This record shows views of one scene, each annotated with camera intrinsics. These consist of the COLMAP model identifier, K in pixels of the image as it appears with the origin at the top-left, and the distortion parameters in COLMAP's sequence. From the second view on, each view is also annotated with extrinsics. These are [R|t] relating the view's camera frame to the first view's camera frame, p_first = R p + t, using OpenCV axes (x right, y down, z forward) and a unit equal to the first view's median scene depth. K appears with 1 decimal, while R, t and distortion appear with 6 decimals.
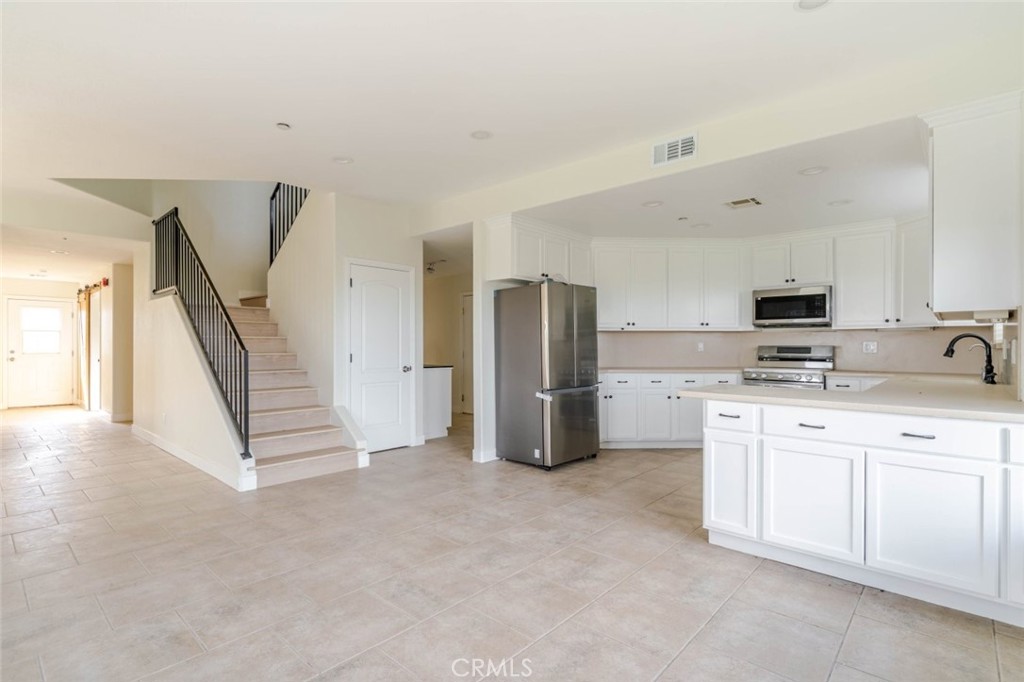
lens RADIAL K [[486.8, 0, 509.3], [0, 486.8, 352.6], [0, 0, 1]] dist [0.001894, -0.001114]
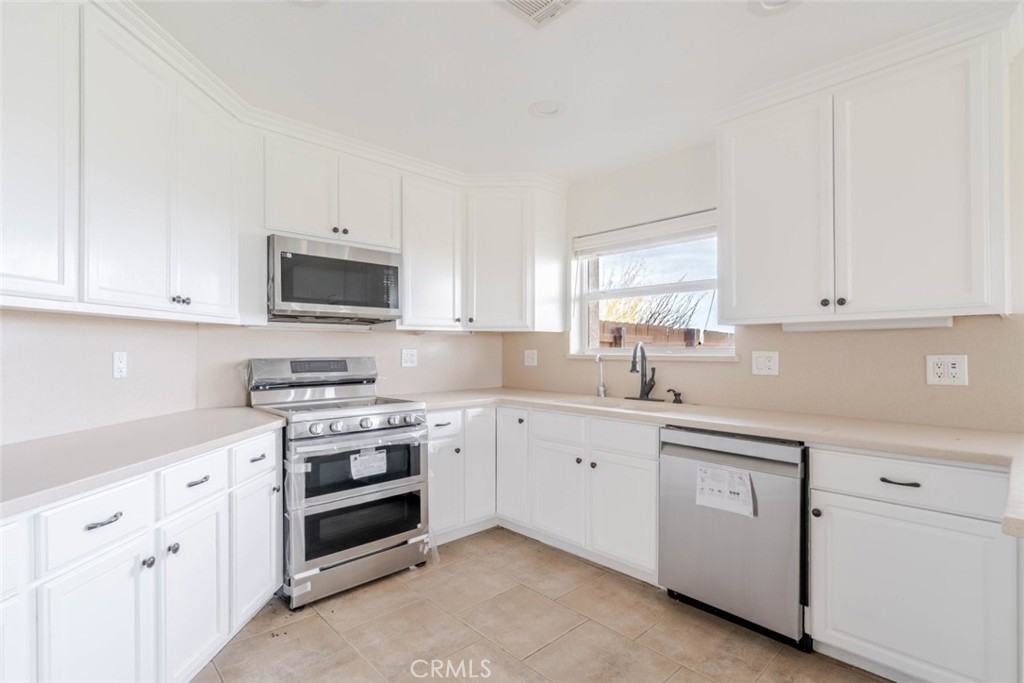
lens RADIAL K [[495.9, 0, 507.6], [0, 495.9, 346.5], [0, 0, 1]] dist [0.012459, -0.008944]
pose [[0.093836, 0.001122, 0.995587, 0.086224], [0.014696, 0.999889, -0.002512, -0.025376], [-0.995479, 0.014867, 0.093809, 0.878515]]
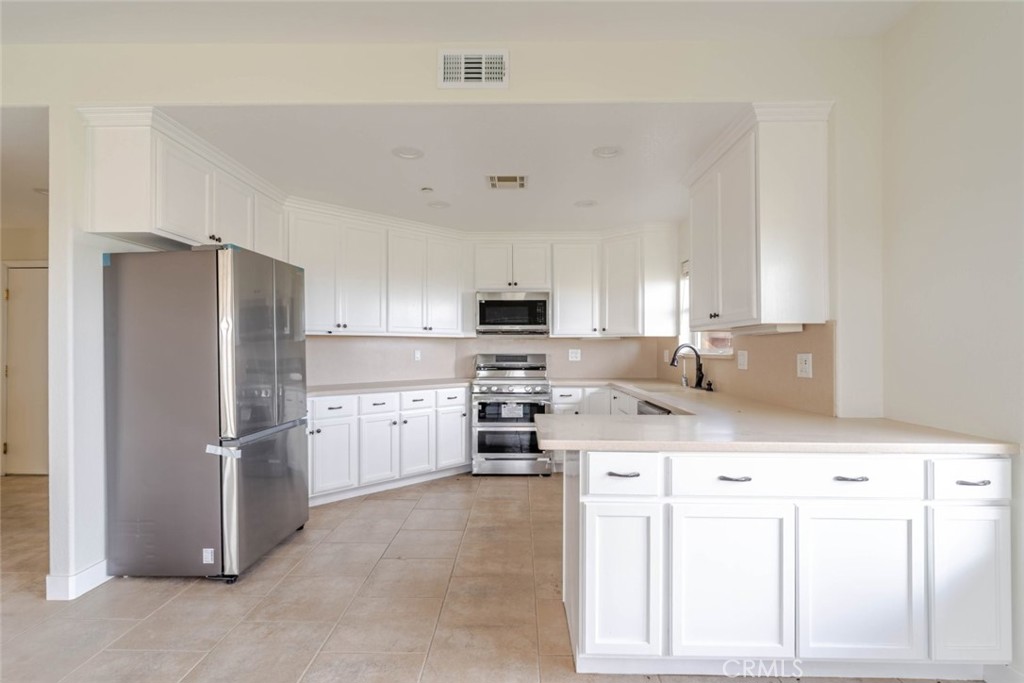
lens RADIAL K [[495.9, 0, 507.6], [0, 495.9, 346.5], [0, 0, 1]] dist [0.012459, -0.008944]
pose [[0.759125, 0.001206, 0.650944, -0.050297], [0.011082, 0.999829, -0.014776, -0.016891], [-0.650850, 0.018431, 0.758982, 0.328595]]
